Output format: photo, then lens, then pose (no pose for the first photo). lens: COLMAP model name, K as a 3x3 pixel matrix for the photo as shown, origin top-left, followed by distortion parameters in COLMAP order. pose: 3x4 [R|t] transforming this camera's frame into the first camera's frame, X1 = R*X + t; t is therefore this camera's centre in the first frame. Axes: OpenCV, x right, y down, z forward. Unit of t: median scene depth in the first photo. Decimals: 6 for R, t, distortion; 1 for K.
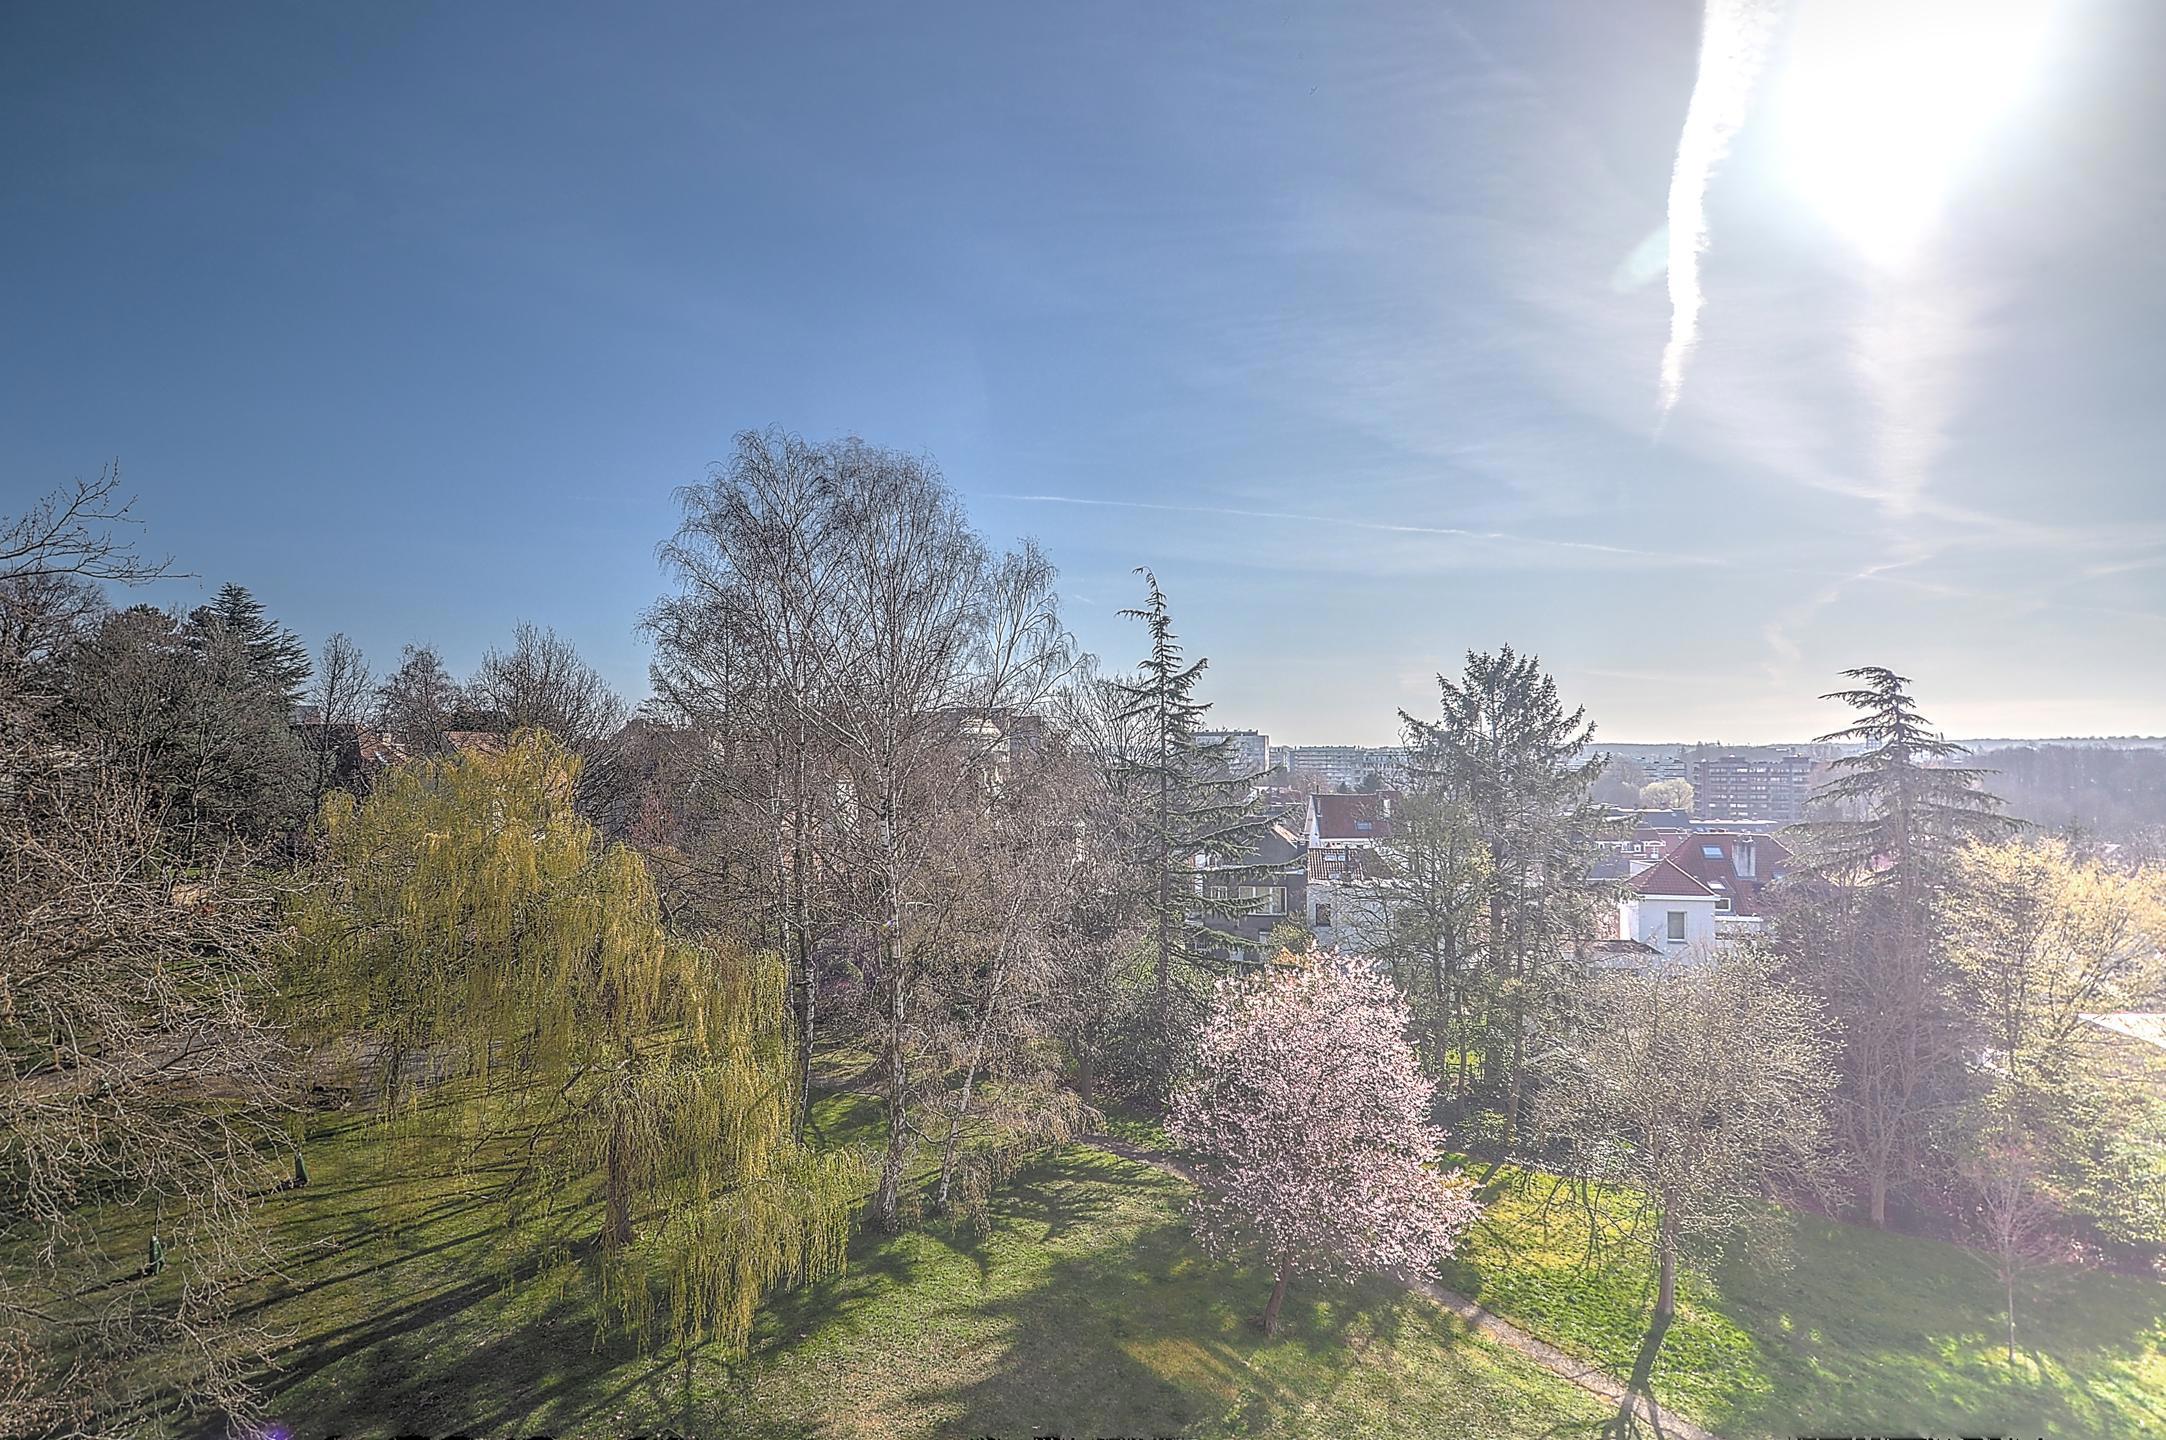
lens RADIAL K [[1152.2, 0, 1081.4], [0, 1152.2, 738.3], [0, 0, 1]] dist [-0.014932, -0.002097]
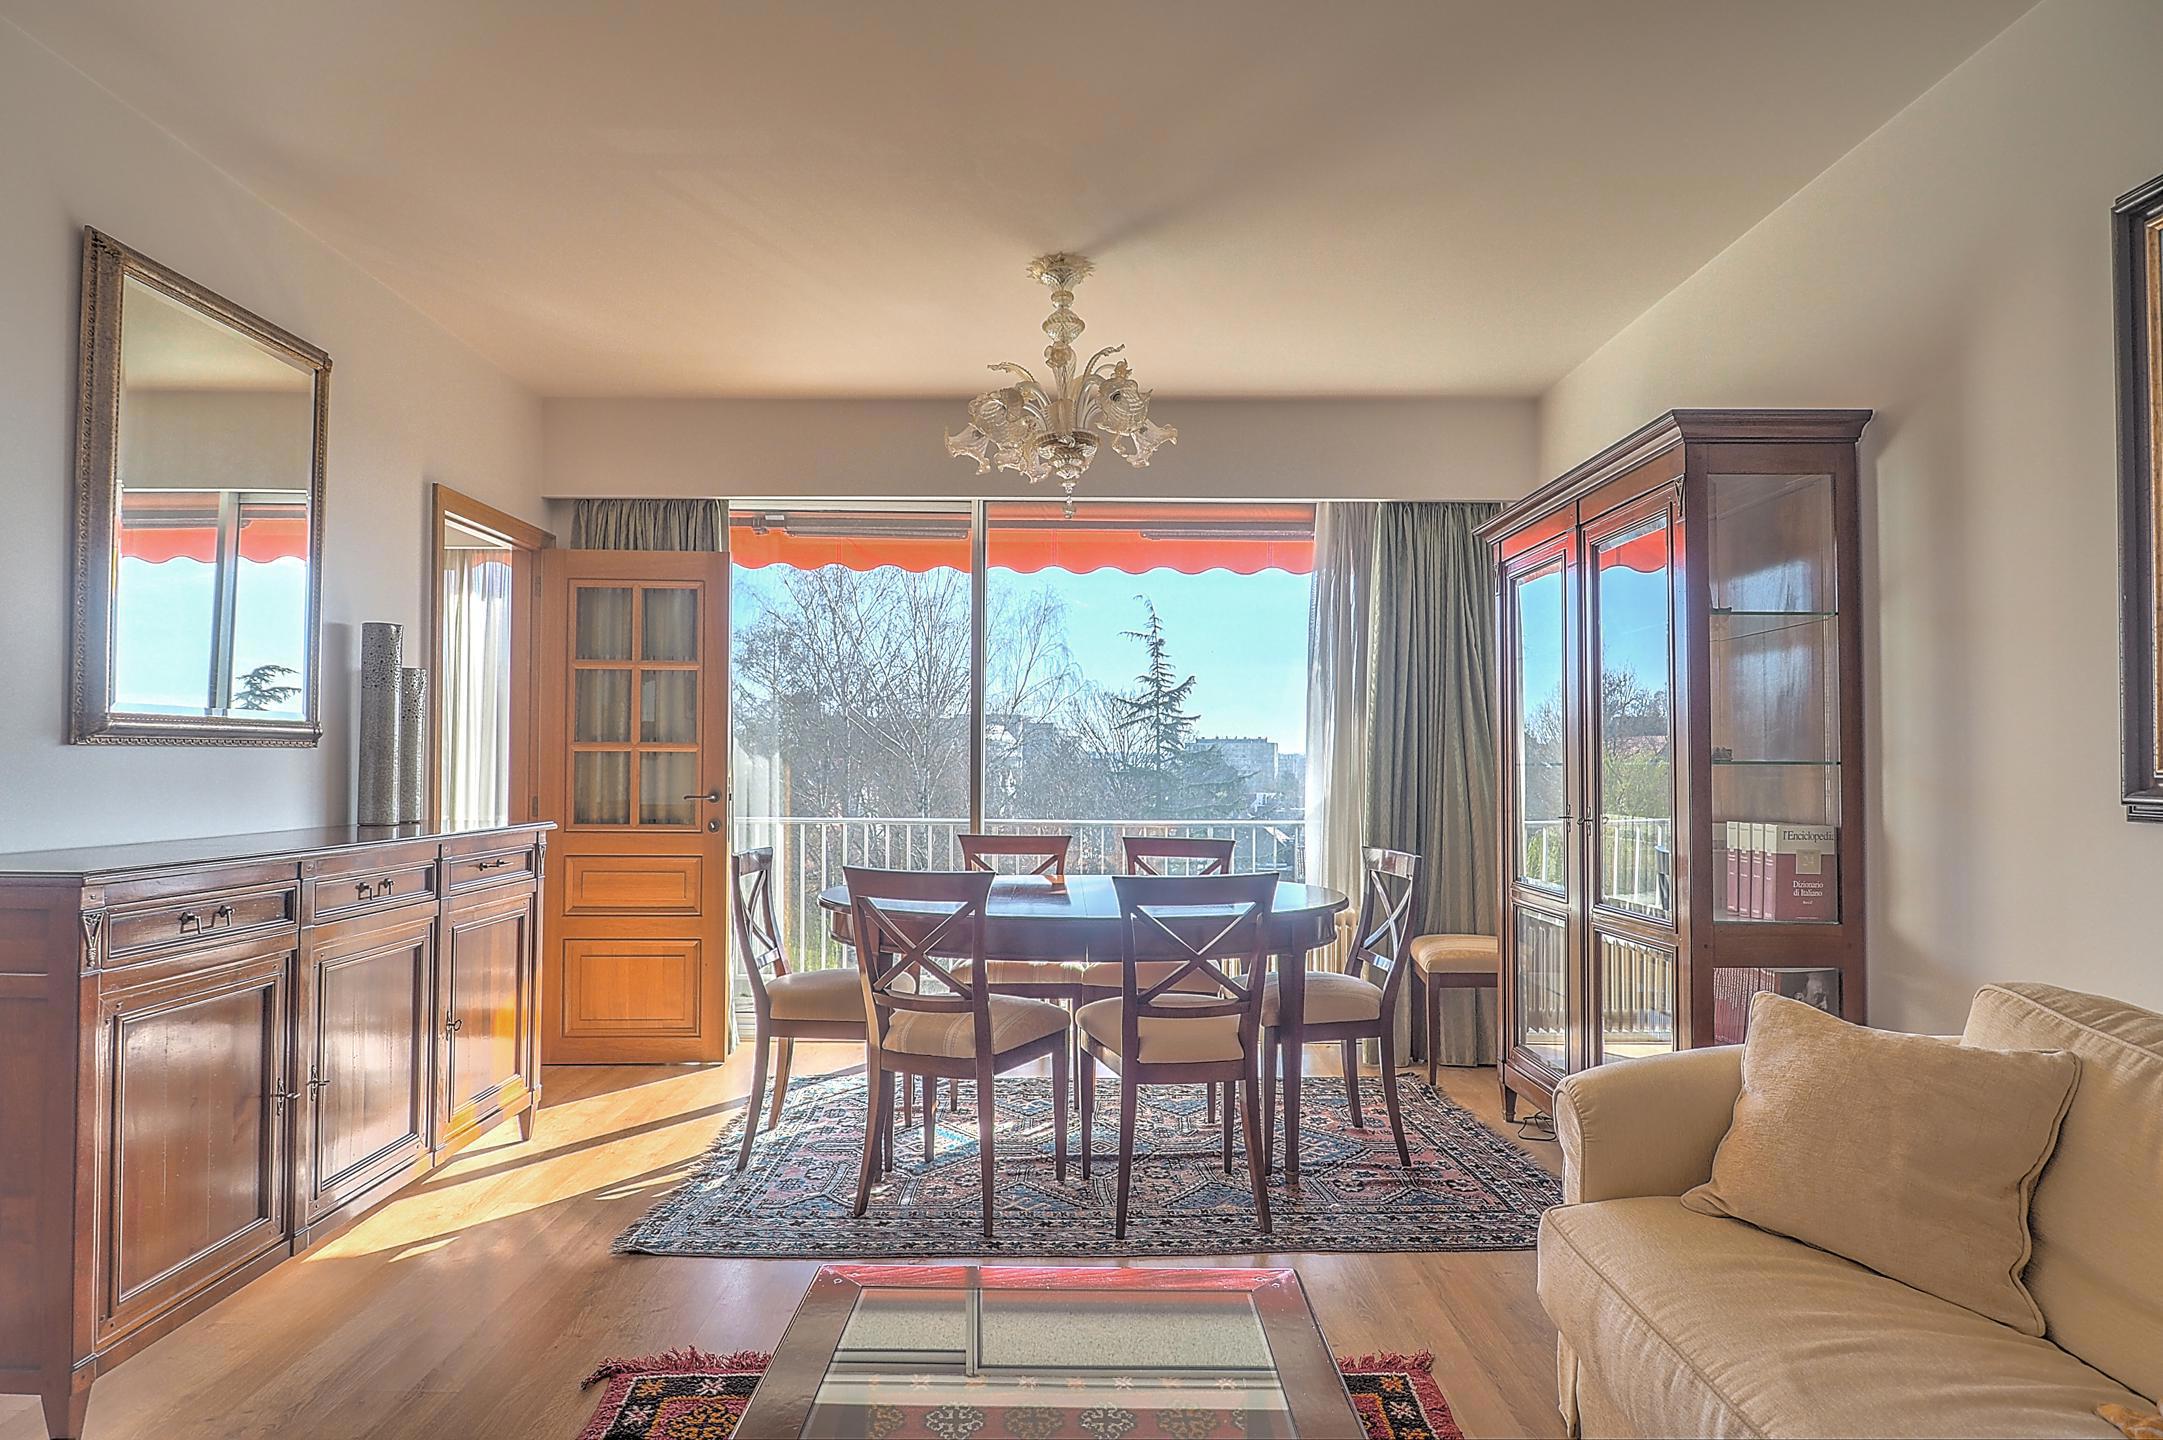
lens RADIAL K [[1174.2, 0, 1075.1], [0, 1174.2, 742.5], [0, 0, 1]] dist [-0.008888, -0.001648]
pose [[0.999851, 0.005610, -0.016337, 0.007838], [-0.005628, 0.999984, -0.001041, -0.001012], [0.016330, 0.001133, 0.999866, -0.158746]]
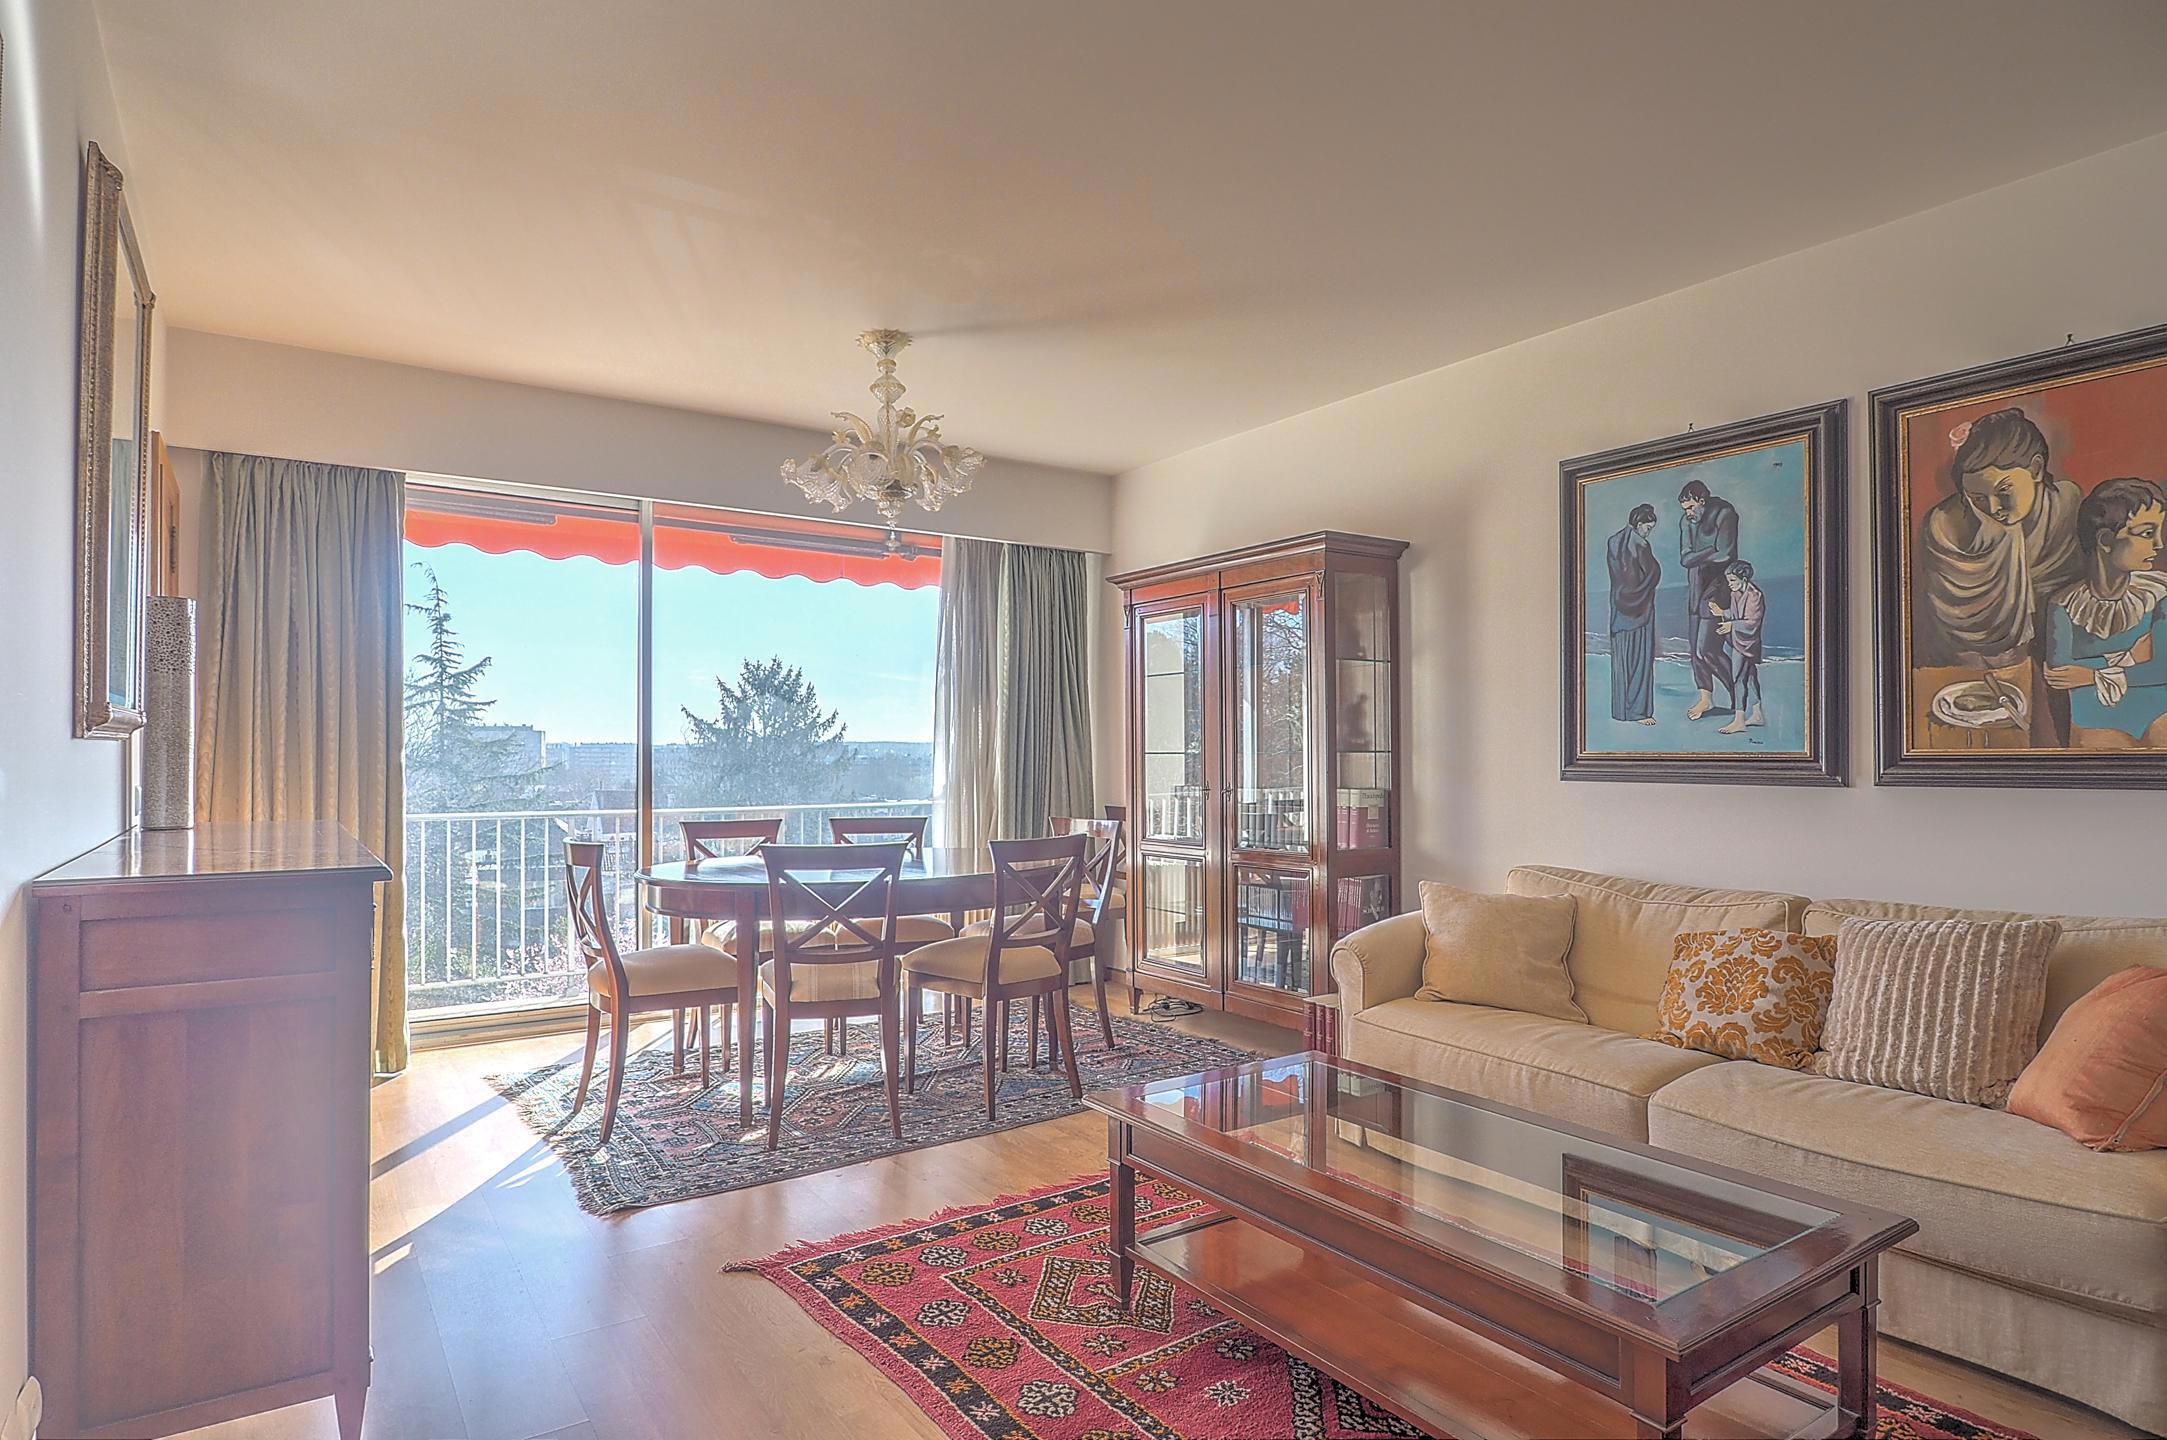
lens RADIAL K [[1177.1, 0, 1078.0], [0, 1177.1, 744.2], [0, 0, 1]] dist [-0.008481, -0.002698]
pose [[0.832289, 0.005064, 0.554319, -0.035735], [-0.009631, 0.999939, 0.005326, -0.001150], [-0.554259, -0.009771, 0.832287, -0.167905]]
